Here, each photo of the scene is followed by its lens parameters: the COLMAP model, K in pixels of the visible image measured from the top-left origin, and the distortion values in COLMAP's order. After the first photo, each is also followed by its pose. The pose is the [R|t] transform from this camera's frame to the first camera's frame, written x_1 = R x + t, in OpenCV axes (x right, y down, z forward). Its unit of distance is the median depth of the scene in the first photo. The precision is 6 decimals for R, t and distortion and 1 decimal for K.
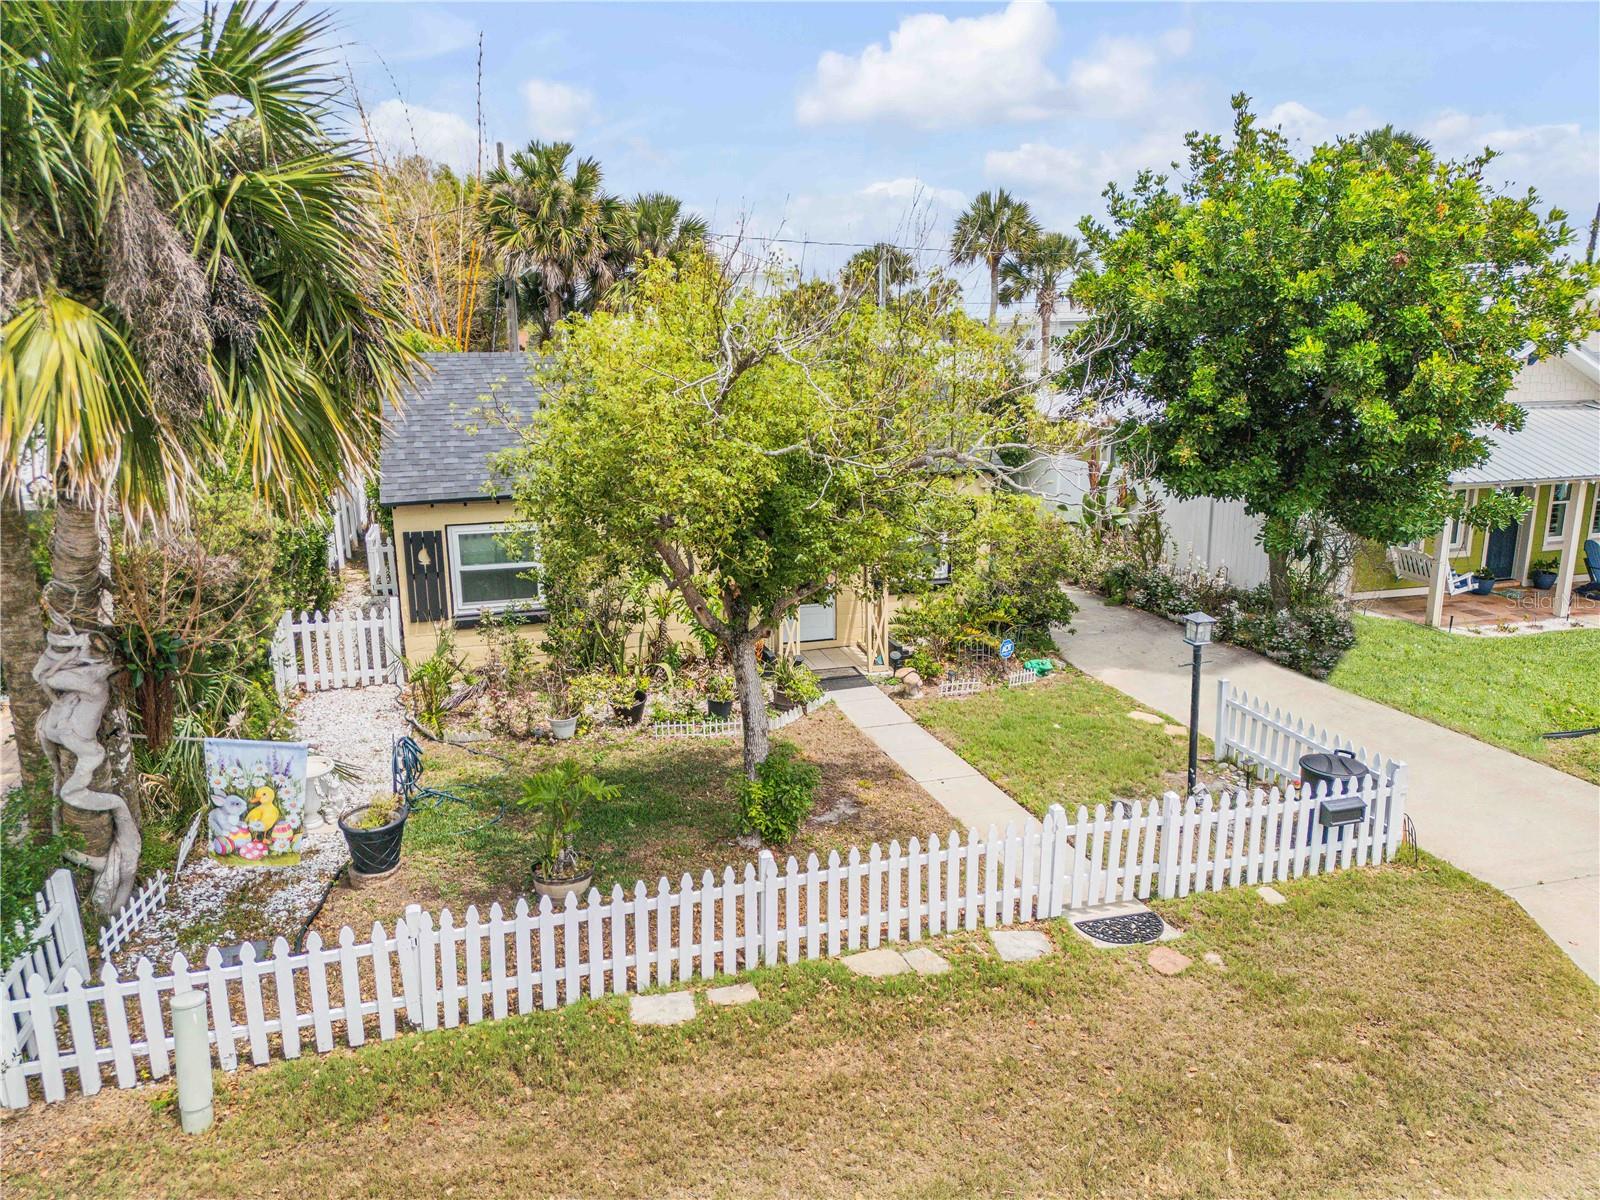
lens RADIAL K [[1121.7, 0, 800.0], [0, 1121.7, 600.0], [0, 0, 1]] dist [0.085267, -0.087463]
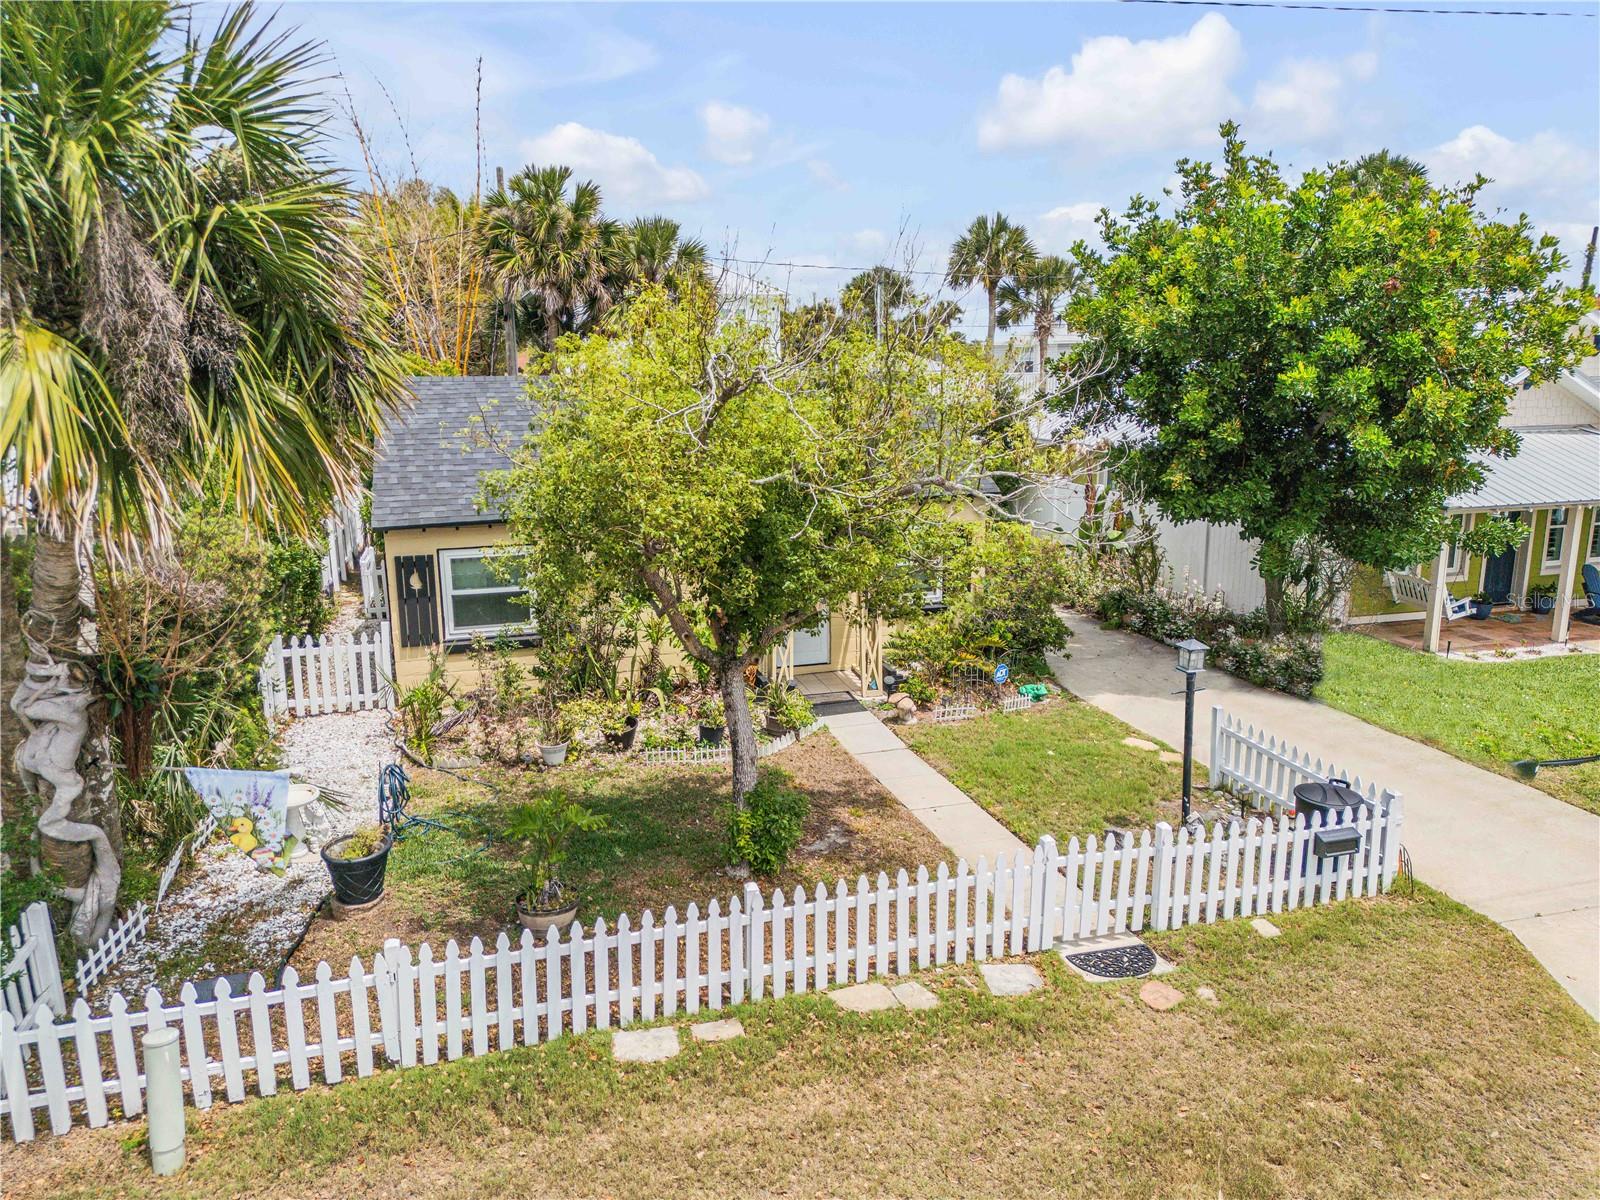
lens RADIAL K [[1121.7, 0, 800.0], [0, 1121.7, 600.0], [0, 0, 1]] dist [0.085267, -0.087463]
pose [[0.999999, 0.000818, -0.001328, 0.011163], [-0.000841, 0.999849, -0.017381, -0.006874], [0.001314, 0.017383, 0.999848, 0.006927]]
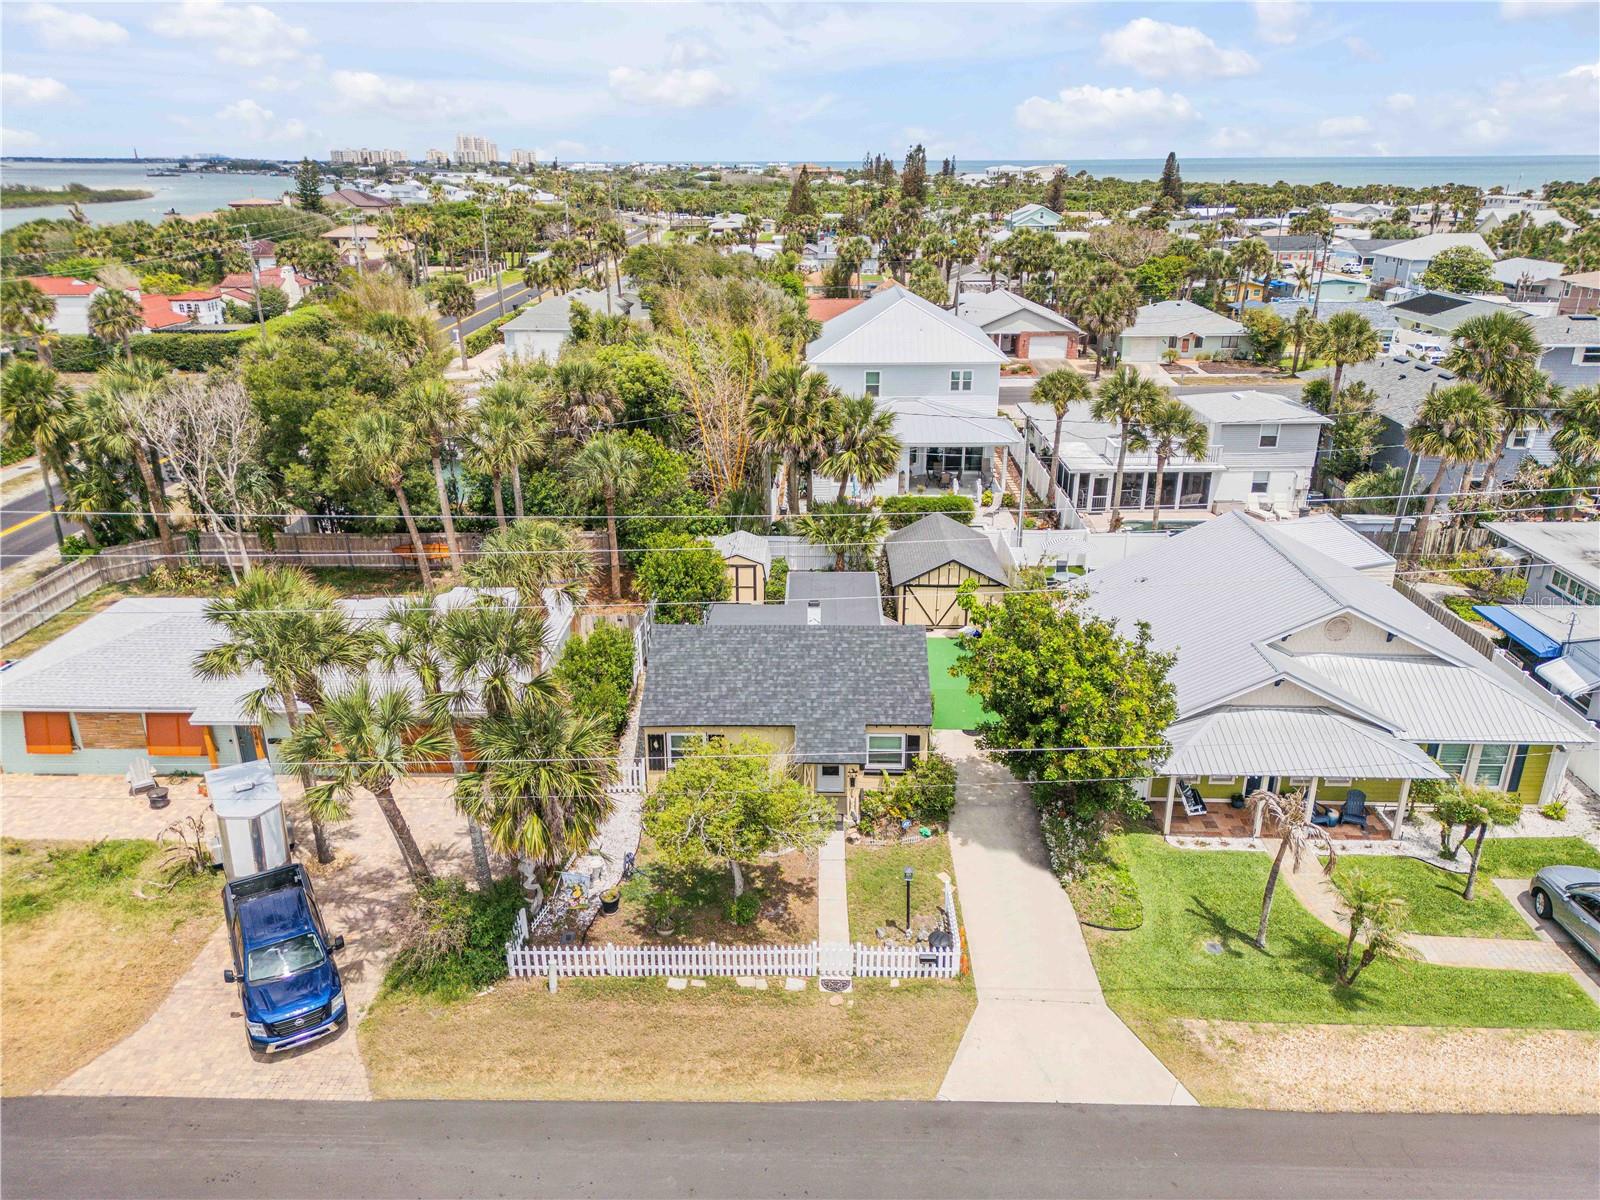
lens RADIAL K [[1121.7, 0, 800.0], [0, 1121.7, 600.0], [0, 0, 1]] dist [0.085267, -0.087463]
pose [[0.950777, 0.117161, -0.286872, 0.861989], [-0.075934, 0.985632, 0.150874, -1.056812], [0.300427, -0.121664, 0.946014, -1.576329]]
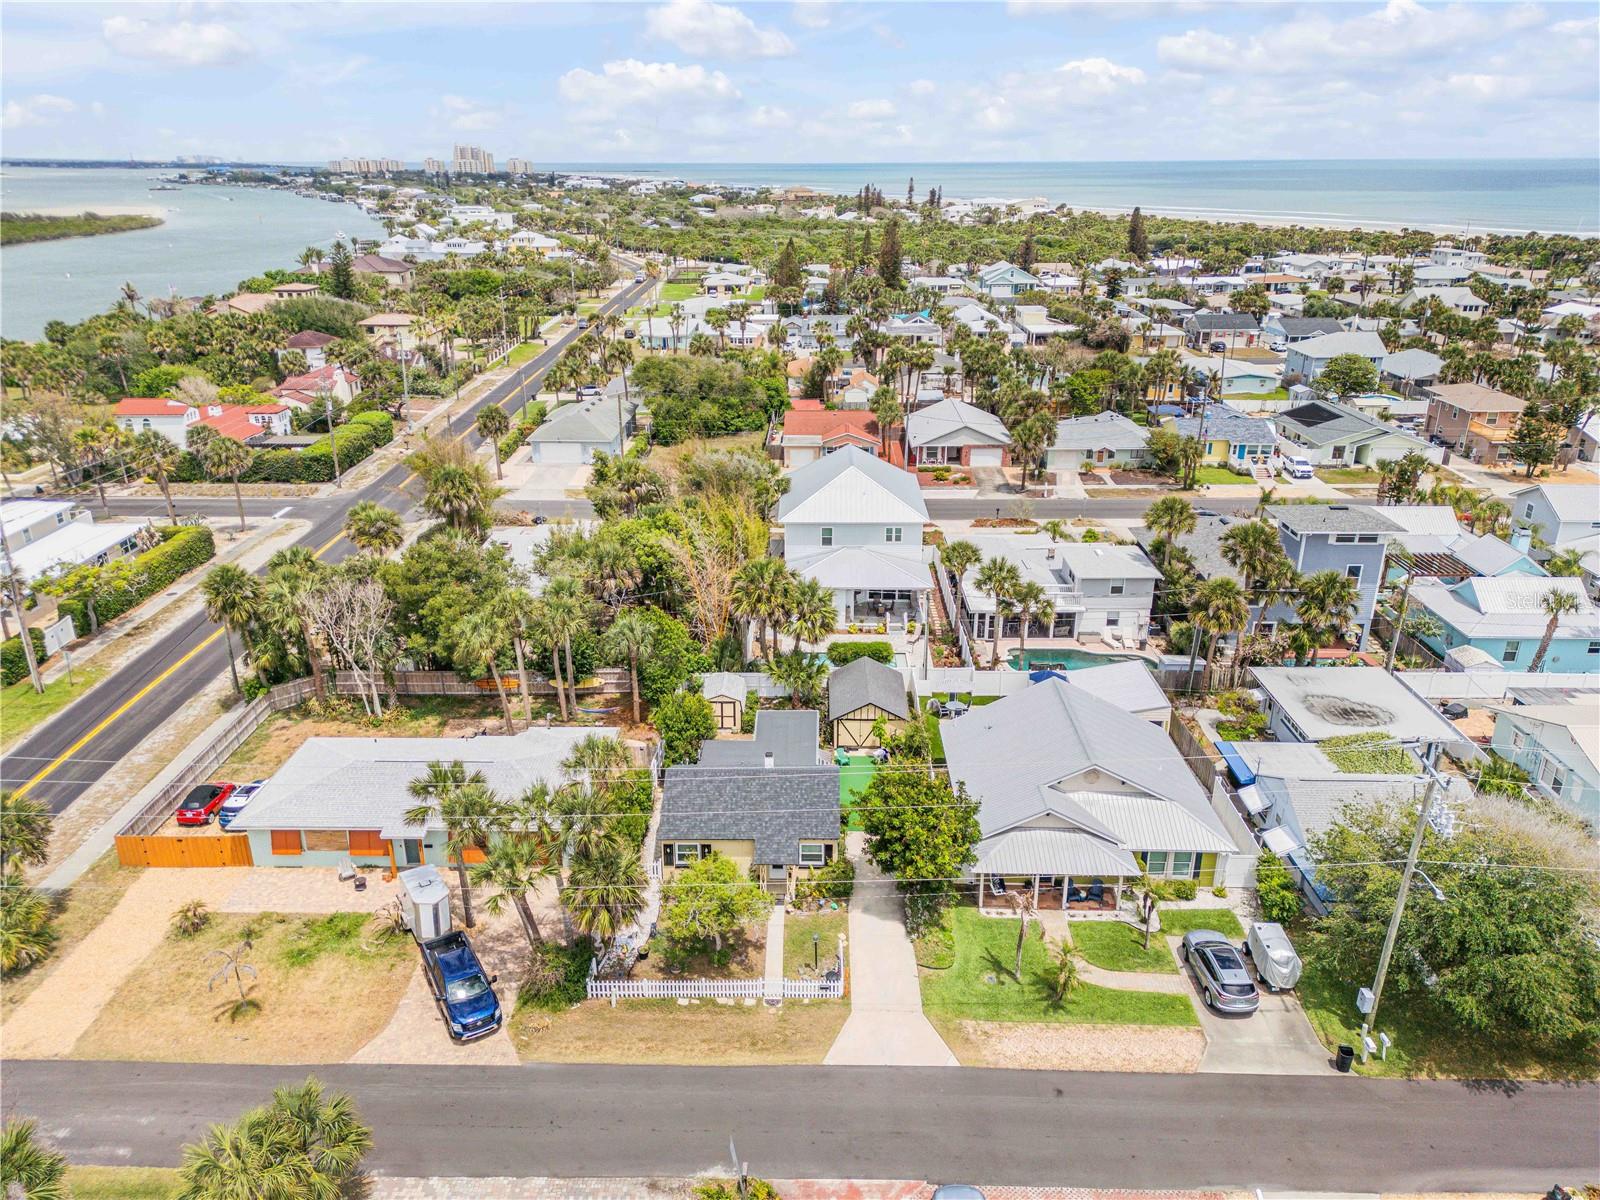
lens RADIAL K [[1121.7, 0, 800.0], [0, 1121.7, 600.0], [0, 0, 1]] dist [0.085267, -0.087463]
pose [[0.952085, 0.116577, -0.282744, 1.550436], [-0.076281, 0.985801, 0.149592, -2.166898], [0.296169, -0.120856, 0.947459, -3.429976]]
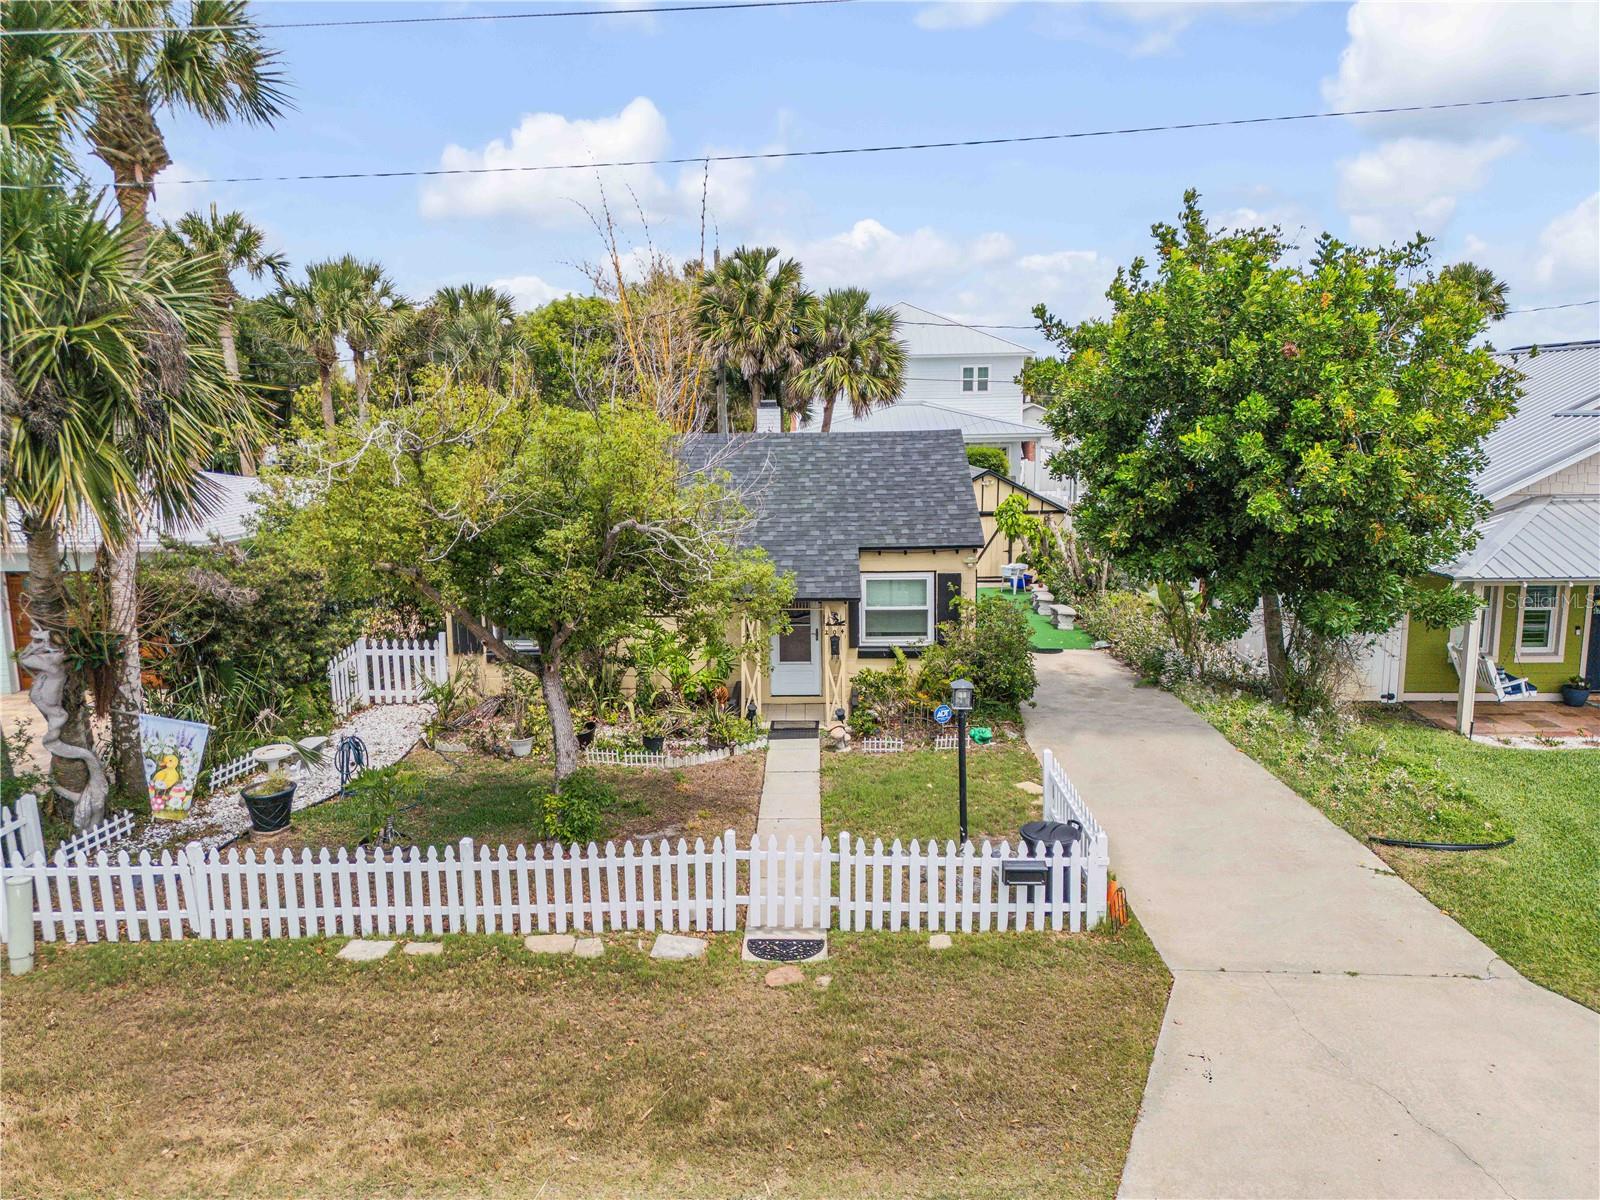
lens RADIAL K [[1121.7, 0, 800.0], [0, 1121.7, 600.0], [0, 0, 1]] dist [0.085267, -0.087463]
pose [[0.951744, 0.048031, -0.303110, 0.580107], [-0.067391, 0.996279, -0.053731, 0.003580], [0.299401, 0.071565, 0.951440, -0.080638]]
